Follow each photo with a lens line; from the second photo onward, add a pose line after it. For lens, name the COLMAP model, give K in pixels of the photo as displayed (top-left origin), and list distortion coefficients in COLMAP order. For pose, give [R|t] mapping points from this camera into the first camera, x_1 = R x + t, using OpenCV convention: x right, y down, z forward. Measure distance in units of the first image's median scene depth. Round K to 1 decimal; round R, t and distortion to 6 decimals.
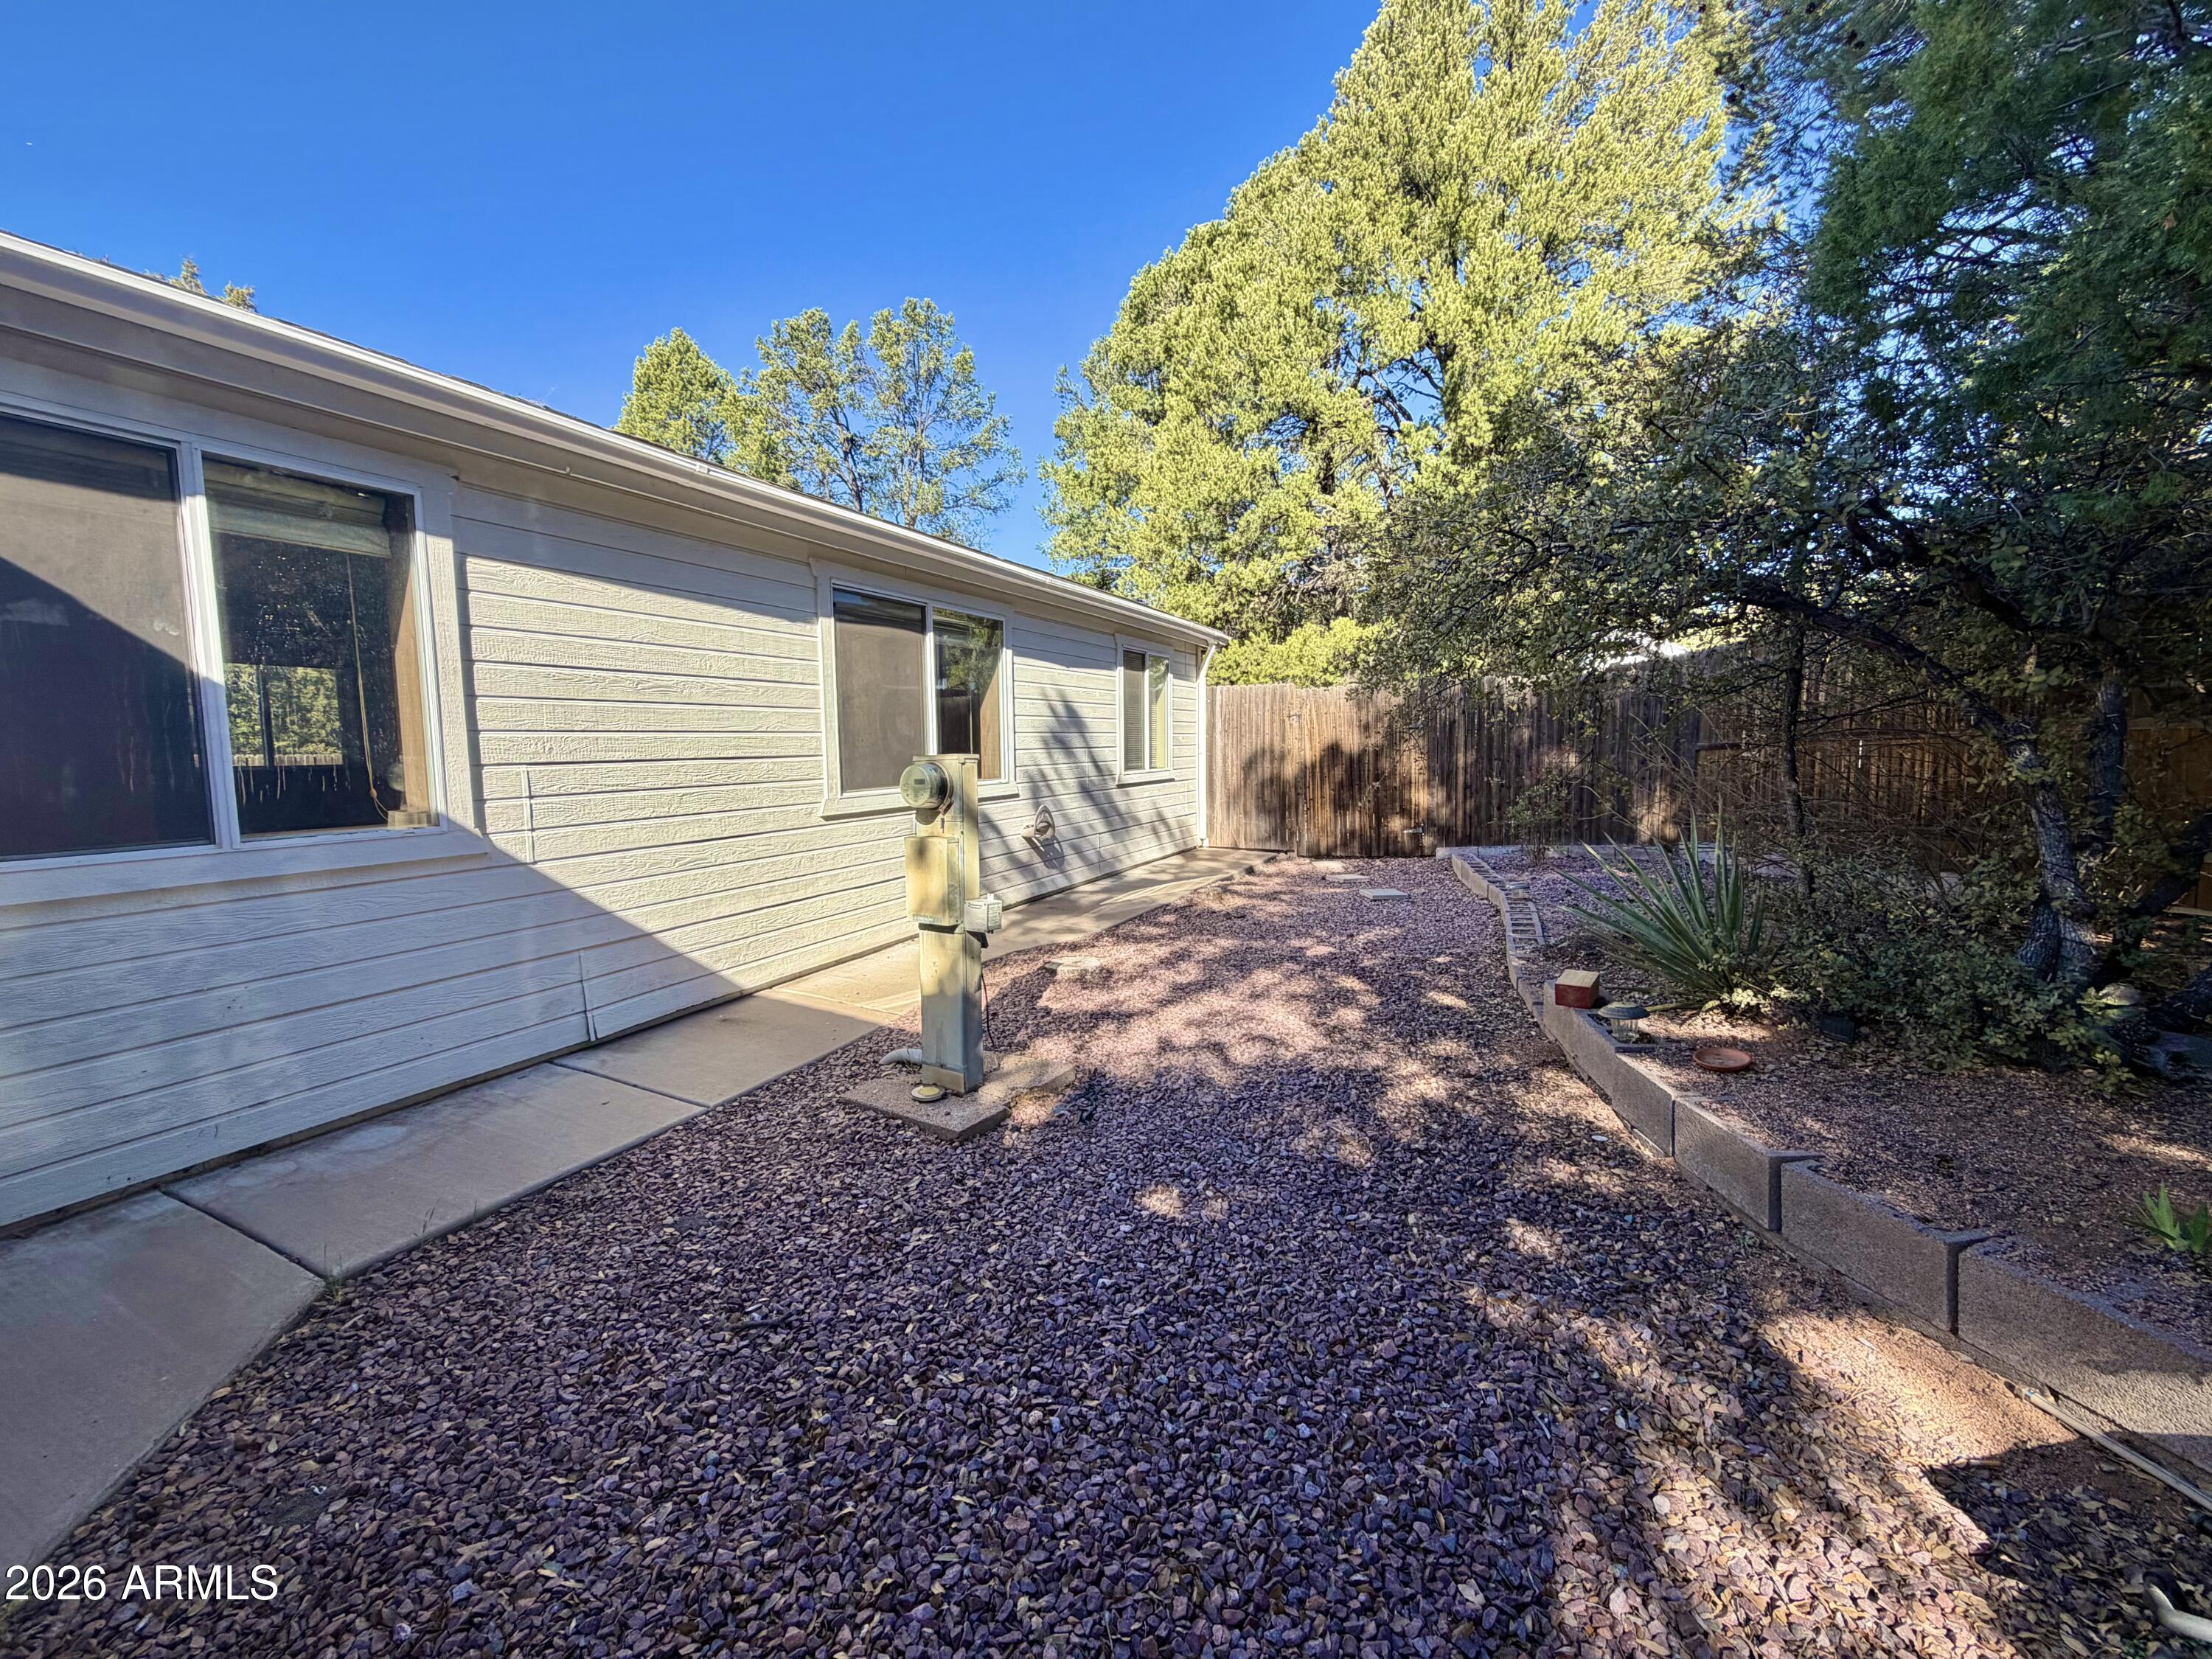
lens RADIAL K [[879.6, 0, 1085.9], [0, 879.6, 833.1], [0, 0, 1]] dist [0.001143, -0.000773]
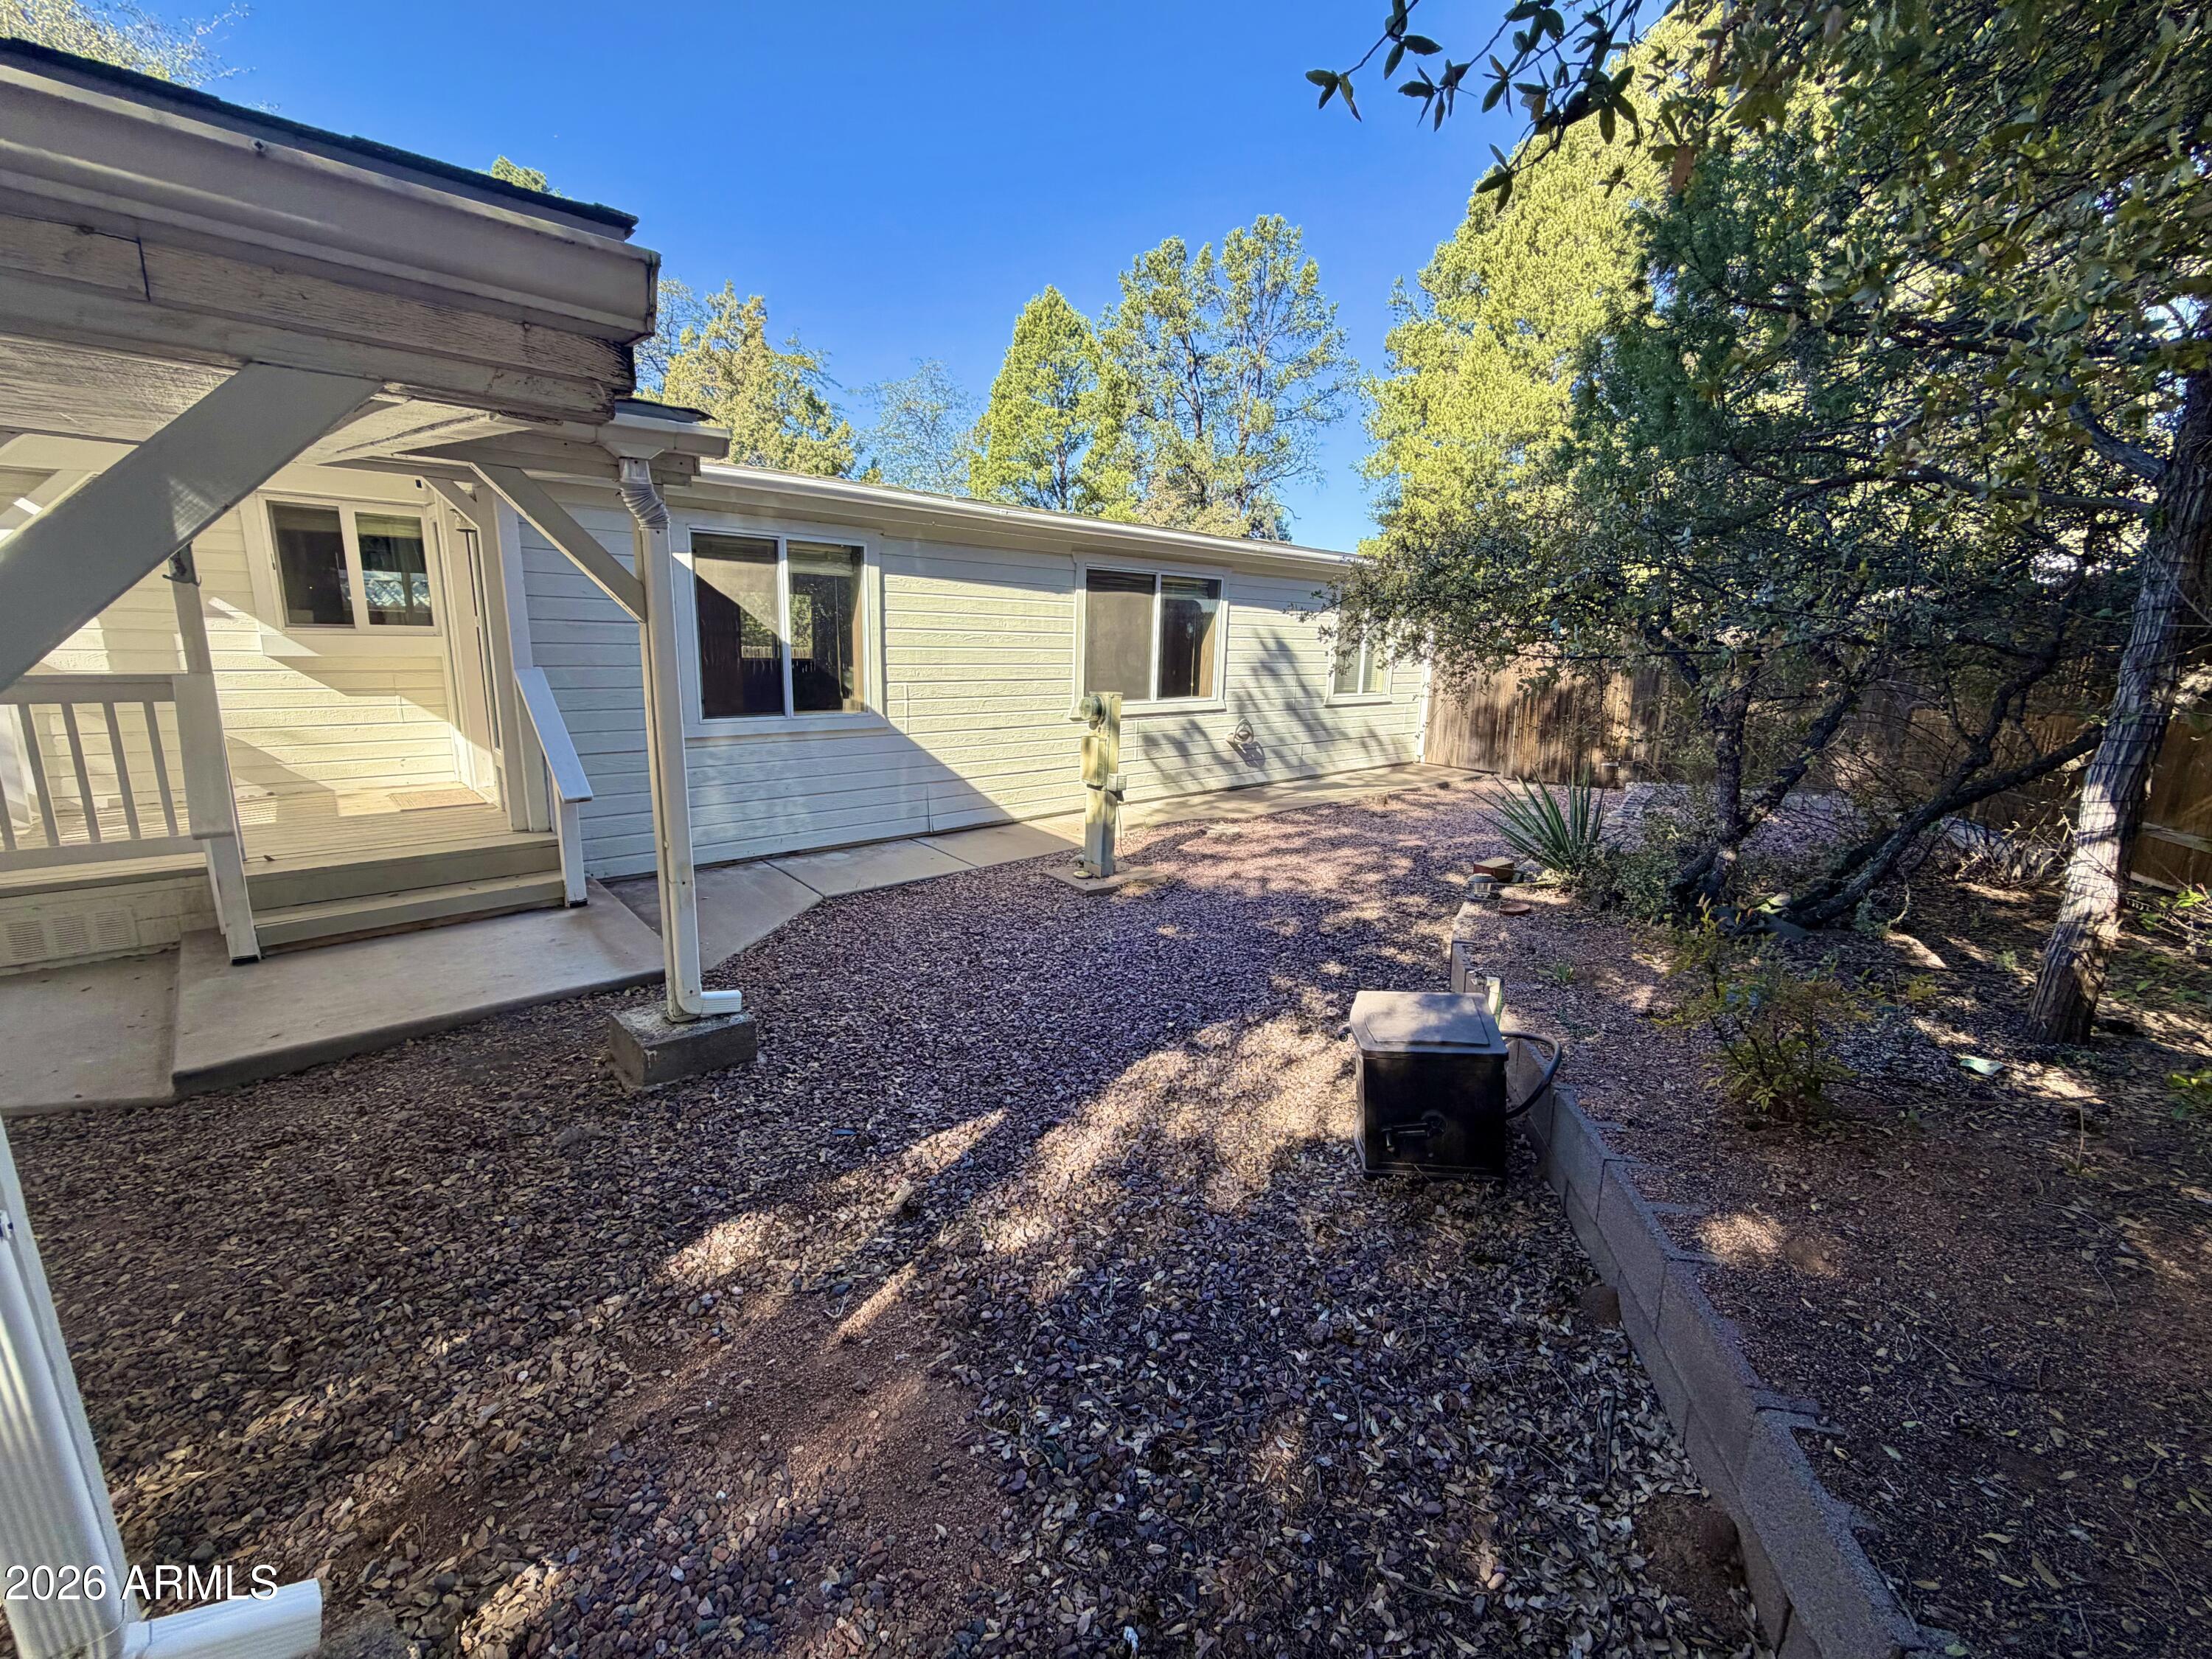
lens RADIAL K [[879.6, 0, 1113.2], [0, 879.6, 826.4], [0, 0, 1]] dist [0.001143, -0.000773]
pose [[0.934666, 0.111751, -0.337508, 0.423366], [-0.074547, 0.989814, 0.121289, -0.029992], [0.347624, -0.088204, 0.933476, -0.599702]]
